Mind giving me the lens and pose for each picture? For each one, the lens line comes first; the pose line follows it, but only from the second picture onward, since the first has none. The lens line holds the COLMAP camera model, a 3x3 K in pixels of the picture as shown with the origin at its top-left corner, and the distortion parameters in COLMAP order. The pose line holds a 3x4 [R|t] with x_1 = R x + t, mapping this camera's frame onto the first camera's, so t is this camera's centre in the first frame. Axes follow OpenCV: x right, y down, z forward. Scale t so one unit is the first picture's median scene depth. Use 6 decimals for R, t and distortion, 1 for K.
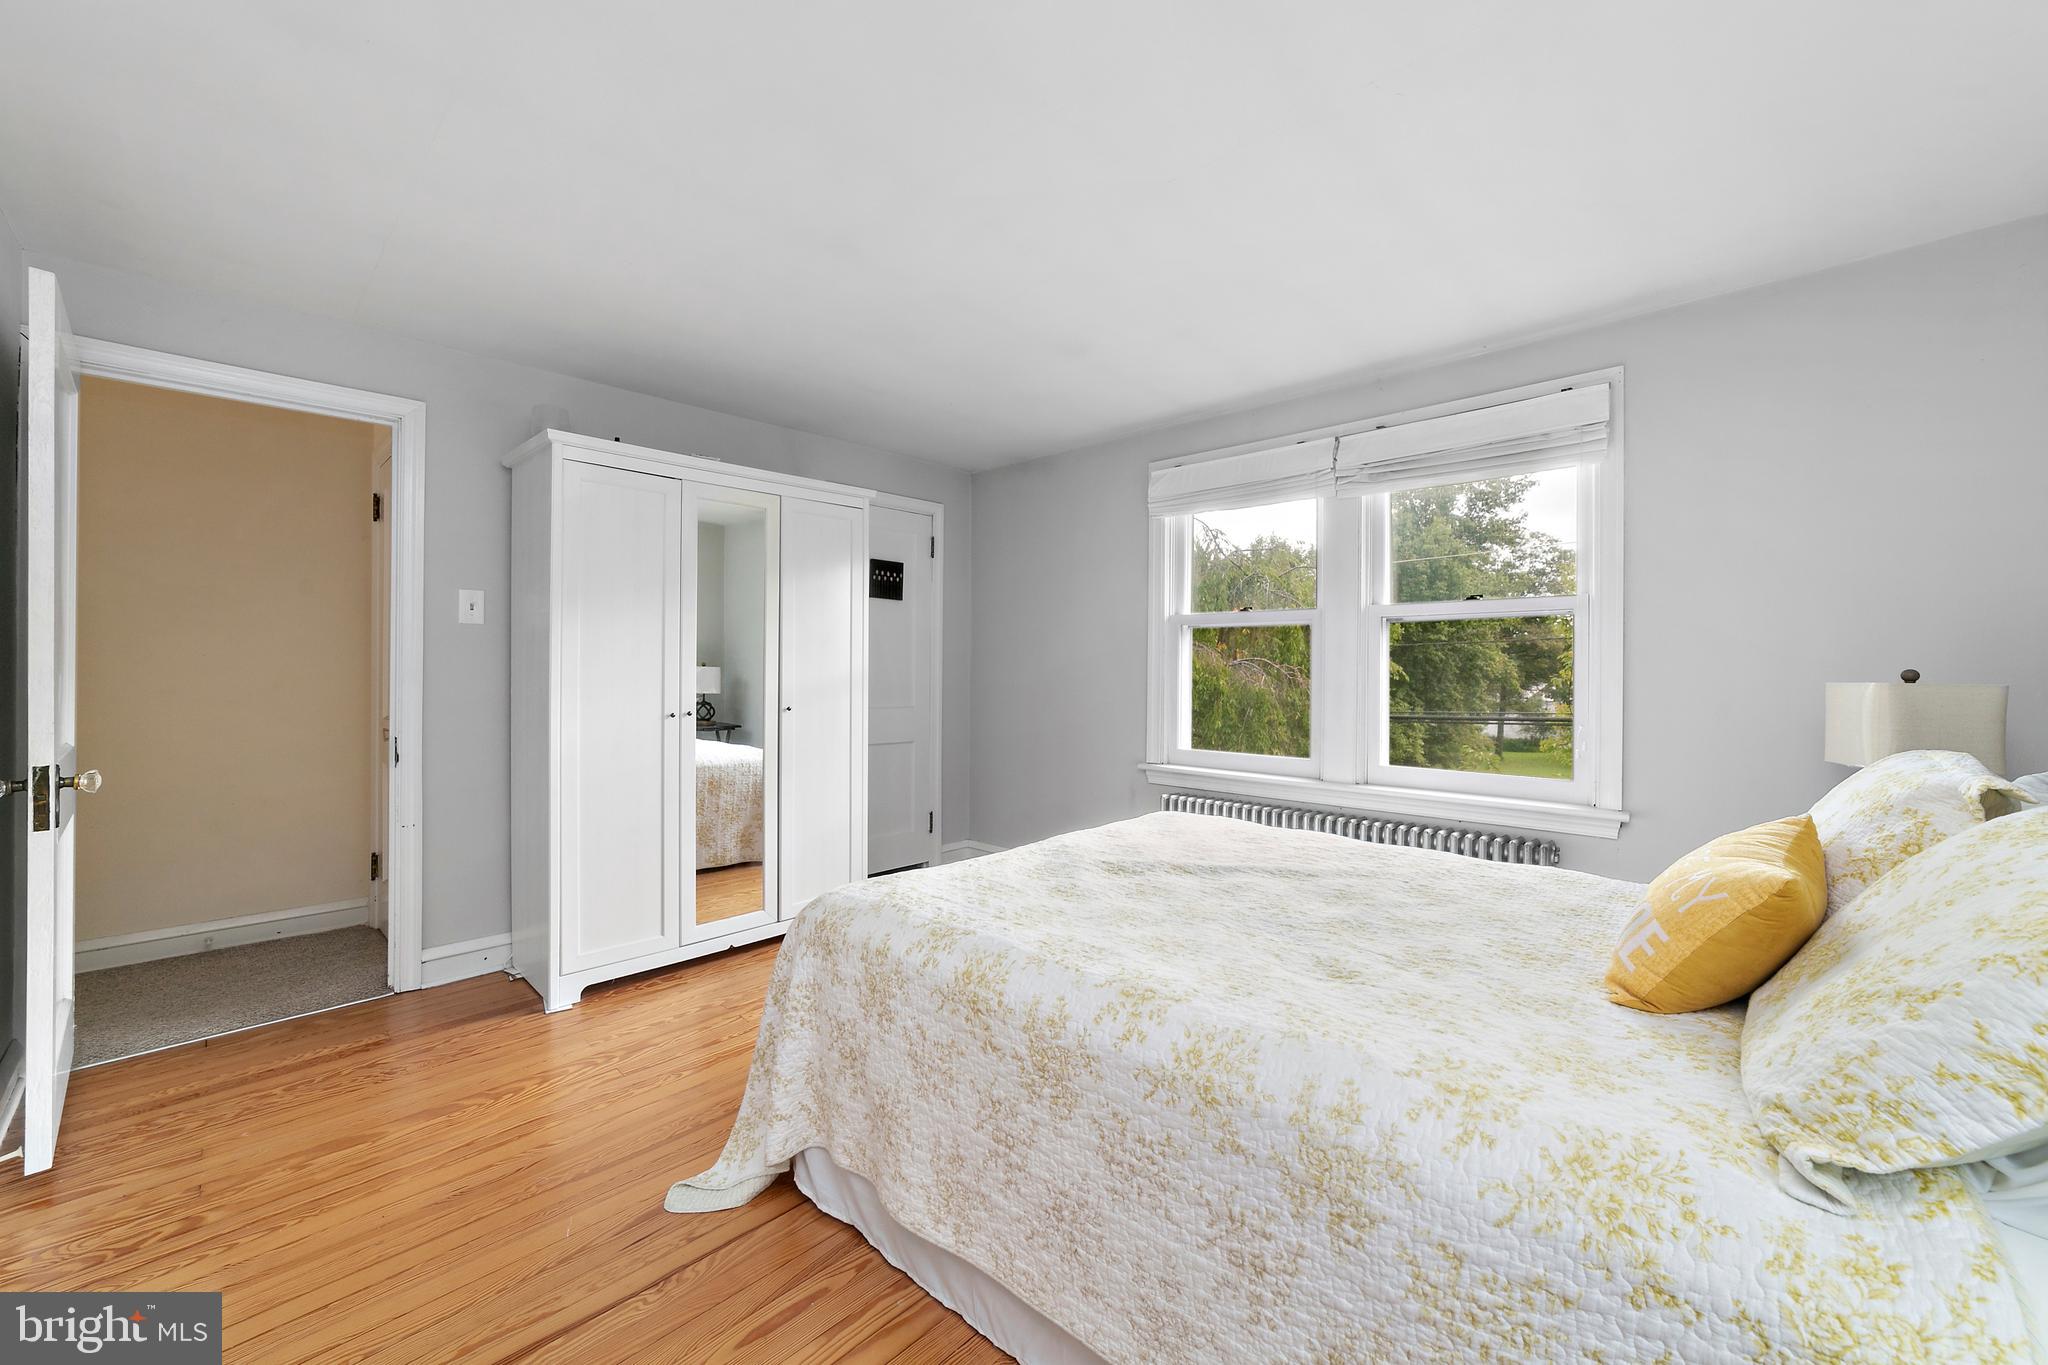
lens RADIAL K [[786.8, 0, 1020.5], [0, 786.8, 672.6], [0, 0, 1]] dist [-0.028005, 0.010989]
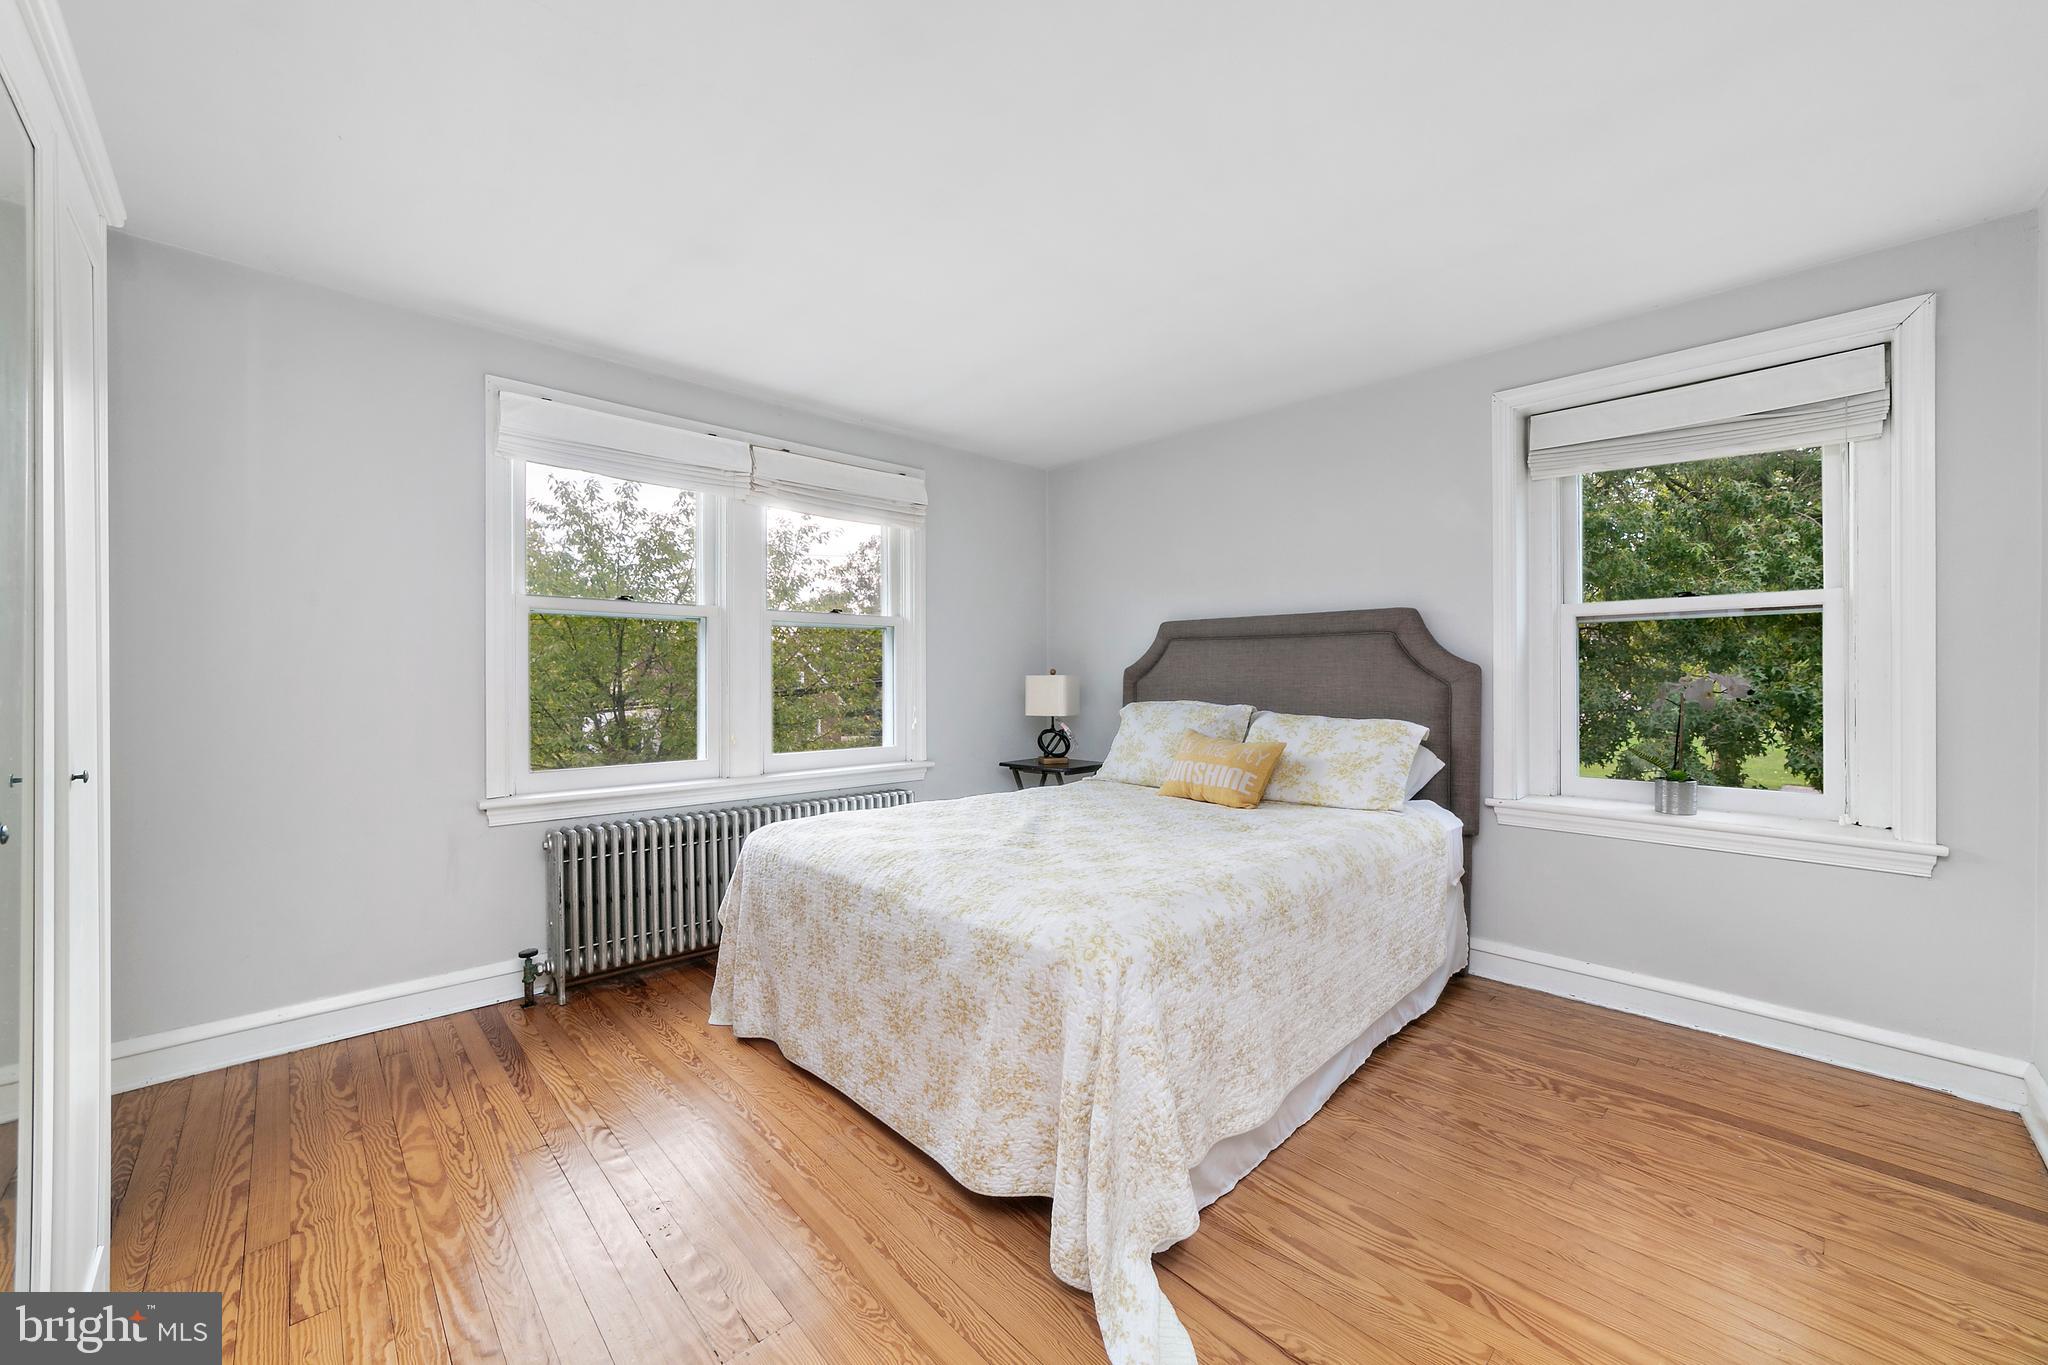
lens RADIAL K [[786.8, 0, 1020.5], [0, 786.8, 672.6], [0, 0, 1]] dist [-0.028005, 0.010989]
pose [[0.053581, -0.004346, 0.998554, -1.262909], [0.000984, 0.999990, 0.004300, -0.002020], [-0.998563, 0.000752, 0.053585, 1.195468]]
